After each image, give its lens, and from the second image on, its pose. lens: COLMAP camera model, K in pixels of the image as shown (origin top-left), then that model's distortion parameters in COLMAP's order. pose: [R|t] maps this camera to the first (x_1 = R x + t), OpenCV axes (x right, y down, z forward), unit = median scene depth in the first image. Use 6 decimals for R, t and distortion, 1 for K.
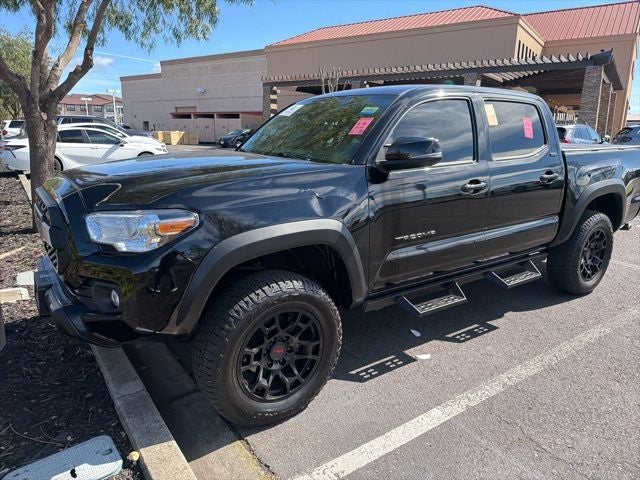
lens RADIAL K [[453.2, 0, 320.0], [0, 453.2, 240.0], [0, 0, 1]] dist [0.039021, -0.048109]
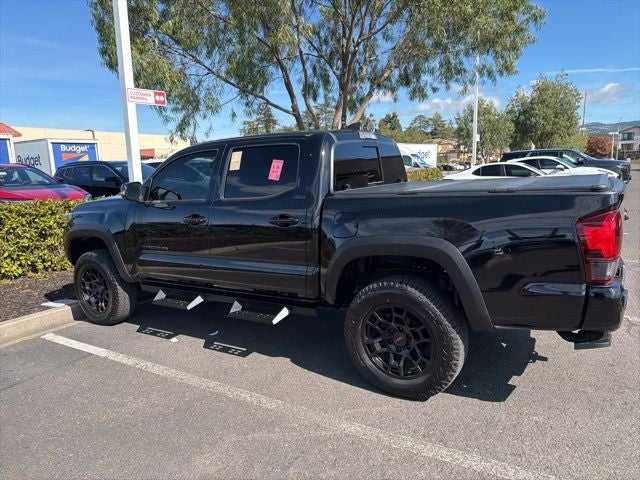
lens RADIAL K [[441.9, 0, 313.3], [0, 441.9, 238.2], [0, 0, 1]] dist [0.038304, -0.053828]
pose [[0.376080, 0.113592, -0.919598, 1.533976], [-0.170351, 0.984017, 0.051882, -0.179951], [0.910793, 0.137142, 0.389420, 0.794747]]
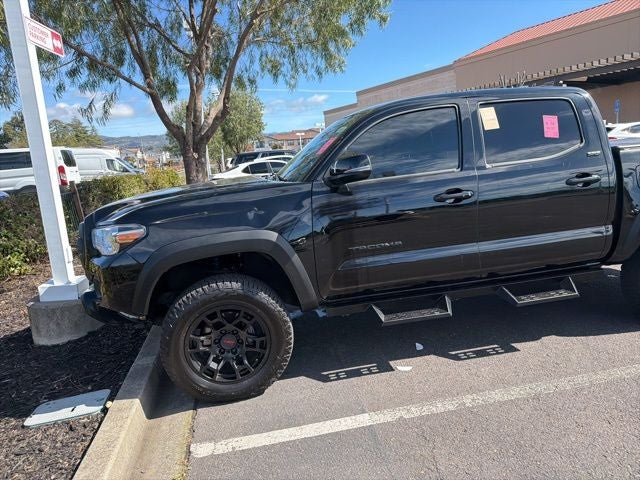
lens RADIAL K [[449.3, 0, 316.6], [0, 449.3, 244.3], [0, 0, 1]] dist [0.035292, -0.046095]
pose [[0.902348, 0.000458, -0.431009, 0.466047], [-0.013167, 0.999562, -0.026504, 0.013268], [0.430808, 0.029591, 0.901958, 0.019931]]
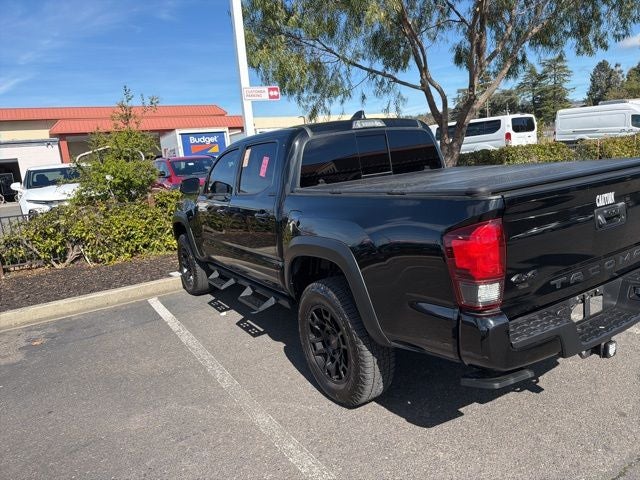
lens RADIAL K [[436.7, 0, 320.0], [0, 436.7, 240.0], [0, 0, 1]] dist [0.055369, -0.066851]
pose [[-0.067584, 0.178128, -0.981684, 1.614748], [-0.139746, 0.972544, 0.186091, -0.317386], [0.987878, 0.149763, -0.040835, 1.318542]]
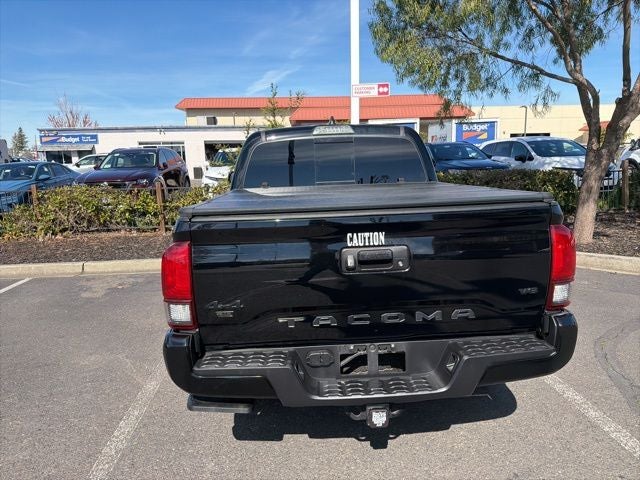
lens RADIAL K [[440.5, 0, 324.2], [0, 440.5, 229.8], [0, 0, 1]] dist [0.009313, -0.000611]
pose [[-0.524041, 0.136740, -0.840644, 1.424251], [-0.172726, 0.949454, 0.262113, -0.461224], [0.833994, 0.282559, -0.473935, 1.916516]]
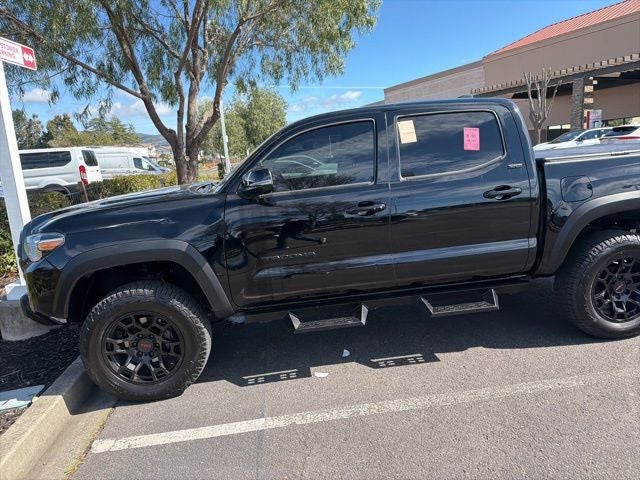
lens RADIAL K [[449.3, 0, 316.6], [0, 449.3, 244.3], [0, 0, 1]] dist [0.035292, -0.046095]
pose [[0.870416, 0.015491, -0.492073, 0.692515], [-0.028582, 0.999409, -0.019097, -0.017125], [0.491486, 0.030687, 0.870345, 0.101880]]
